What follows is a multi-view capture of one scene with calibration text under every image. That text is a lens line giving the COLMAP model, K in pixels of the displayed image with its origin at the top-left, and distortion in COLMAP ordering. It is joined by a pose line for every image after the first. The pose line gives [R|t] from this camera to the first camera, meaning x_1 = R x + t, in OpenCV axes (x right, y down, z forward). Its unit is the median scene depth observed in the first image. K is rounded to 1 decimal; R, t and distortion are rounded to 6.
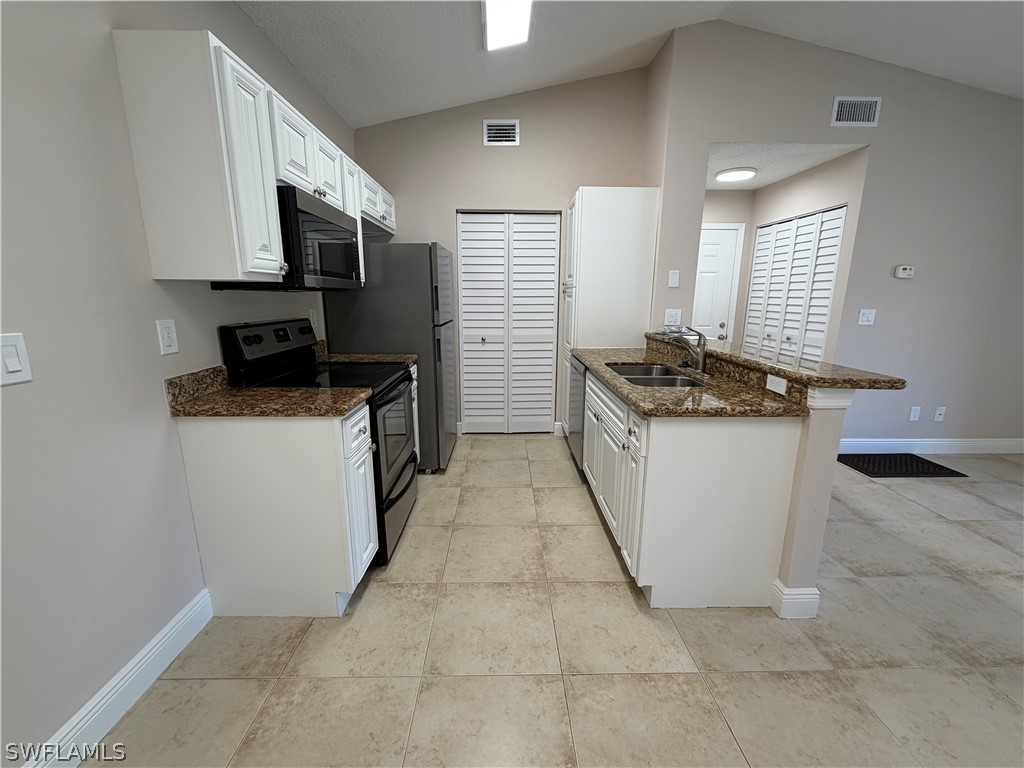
lens RADIAL K [[422.1, 0, 512.5], [0, 422.1, 386.3], [0, 0, 1]] dist [-0.004779, 0.000527]
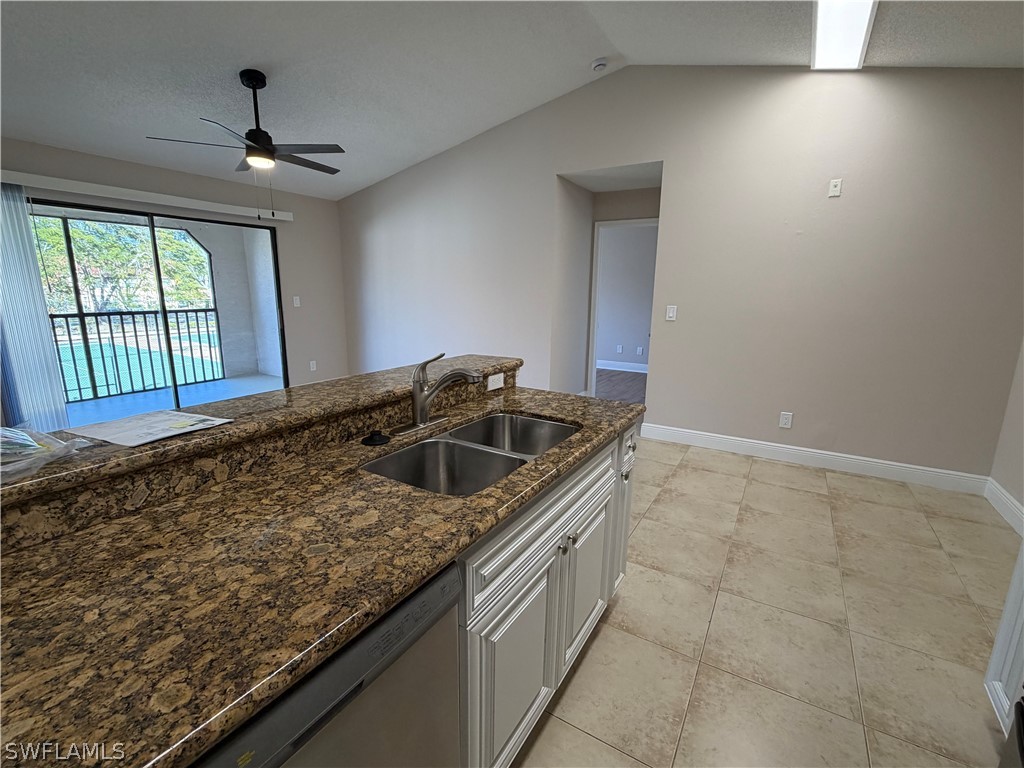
lens RADIAL K [[462.8, 0, 509.9], [0, 462.8, 386.6], [0, 0, 1]] dist [0.000480, -0.001121]
pose [[-0.839196, -0.128991, 0.528310, -0.011467], [0.097996, 0.919693, 0.380213, -0.385296], [-0.534927, 0.370845, -0.759162, 1.674842]]
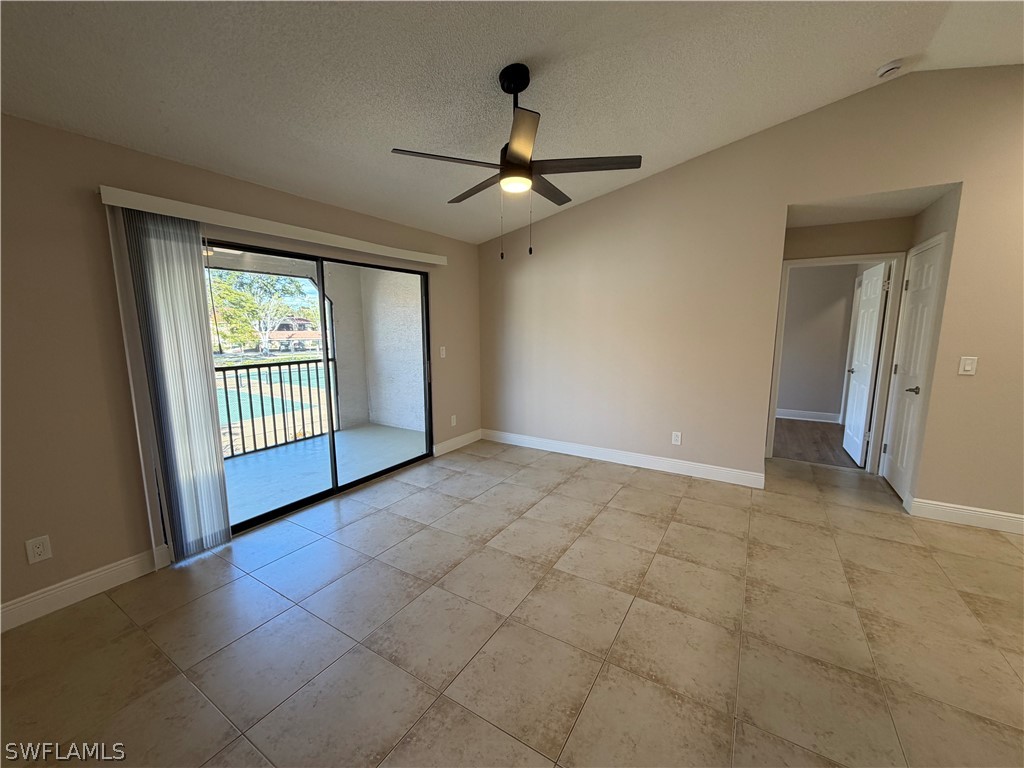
lens RADIAL K [[422.1, 0, 516.4], [0, 422.1, 388.7], [0, 0, 1]] dist [-0.004779, 0.000527]
pose [[-0.828087, -0.084533, 0.554189, 1.059233], [0.117300, 0.940556, 0.318740, -0.427837], [-0.548190, 0.328951, -0.768947, 1.679584]]
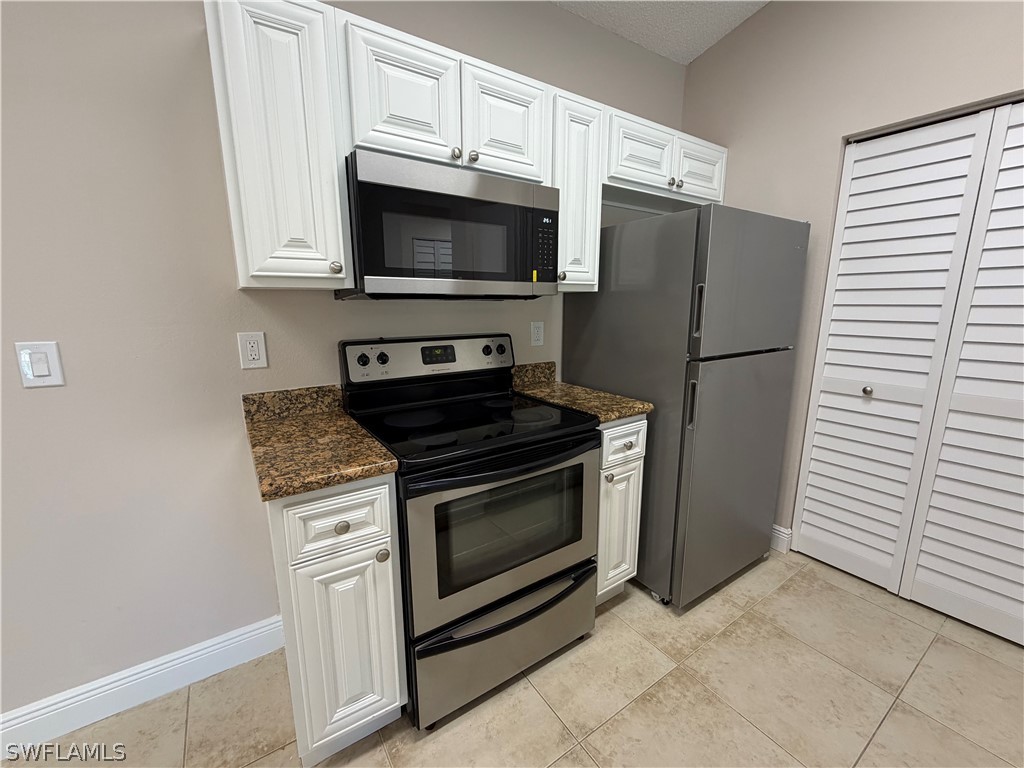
lens RADIAL K [[422.1, 0, 513.7], [0, 422.1, 385.6], [0, 0, 1]] dist [-0.004779, 0.000527]
pose [[0.541724, 0.159440, -0.825296, 0.218485], [-0.172773, 0.982002, 0.076306, -0.163290], [0.822608, 0.101252, 0.559521, 0.739294]]
